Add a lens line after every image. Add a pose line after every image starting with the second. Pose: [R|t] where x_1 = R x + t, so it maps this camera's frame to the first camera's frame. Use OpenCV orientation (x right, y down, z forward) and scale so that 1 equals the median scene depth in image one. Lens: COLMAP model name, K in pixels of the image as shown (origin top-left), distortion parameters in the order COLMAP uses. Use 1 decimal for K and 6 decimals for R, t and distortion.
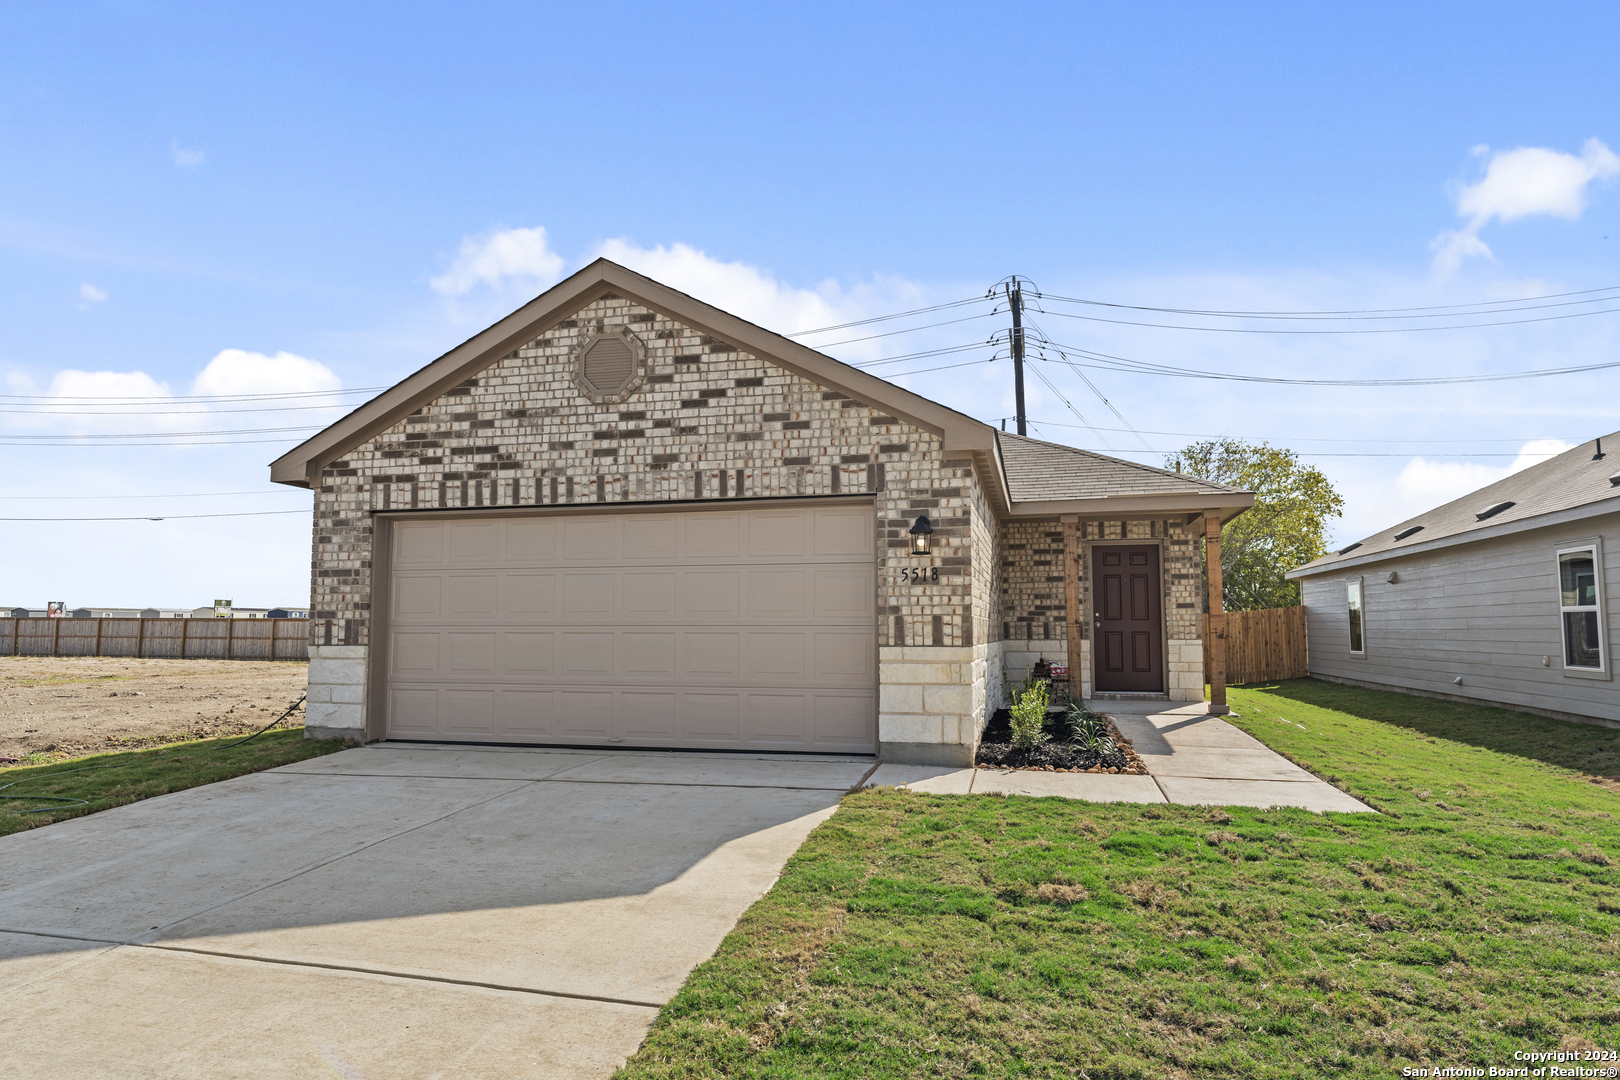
lens RADIAL K [[956.5, 0, 810.6], [0, 956.5, 544.0], [0, 0, 1]] dist [0.005508, 0.000408]
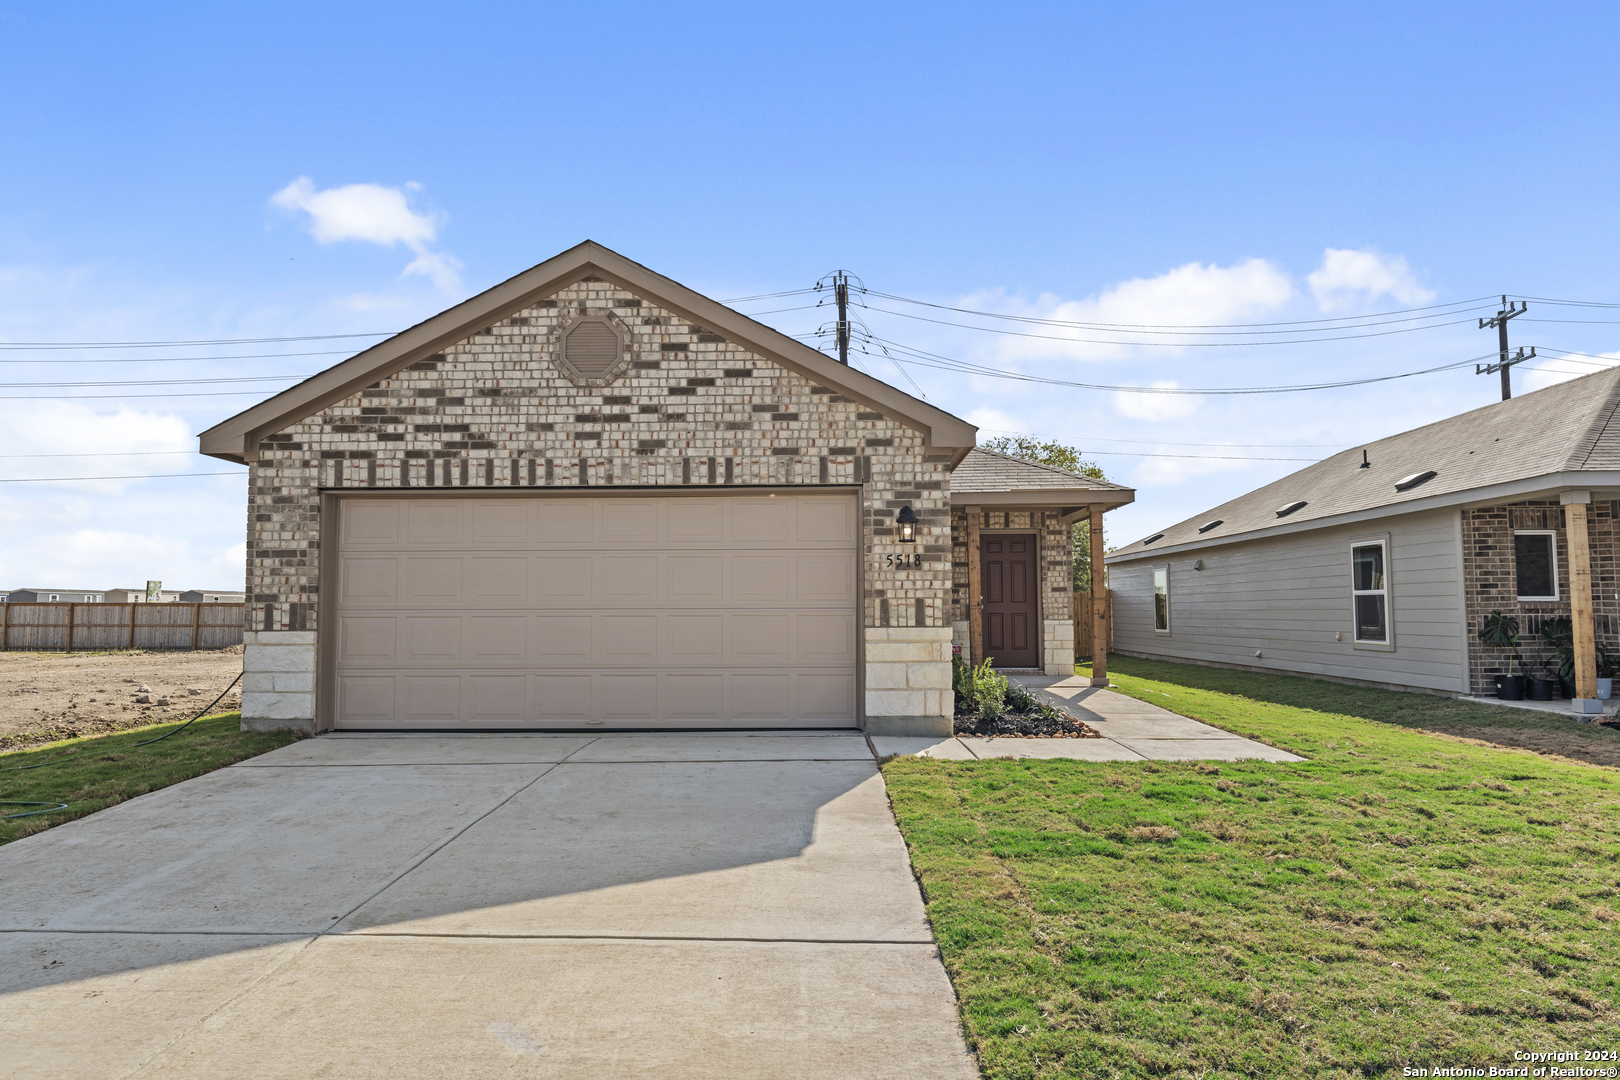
lens RADIAL K [[956.5, 0, 805.4], [0, 956.5, 543.2], [0, 0, 1]] dist [0.005508, 0.000408]
pose [[0.975933, 0.011941, 0.217744, -0.199451], [-0.015561, 0.999768, 0.014919, -0.001922], [-0.217515, -0.017948, 0.975892, -0.024792]]
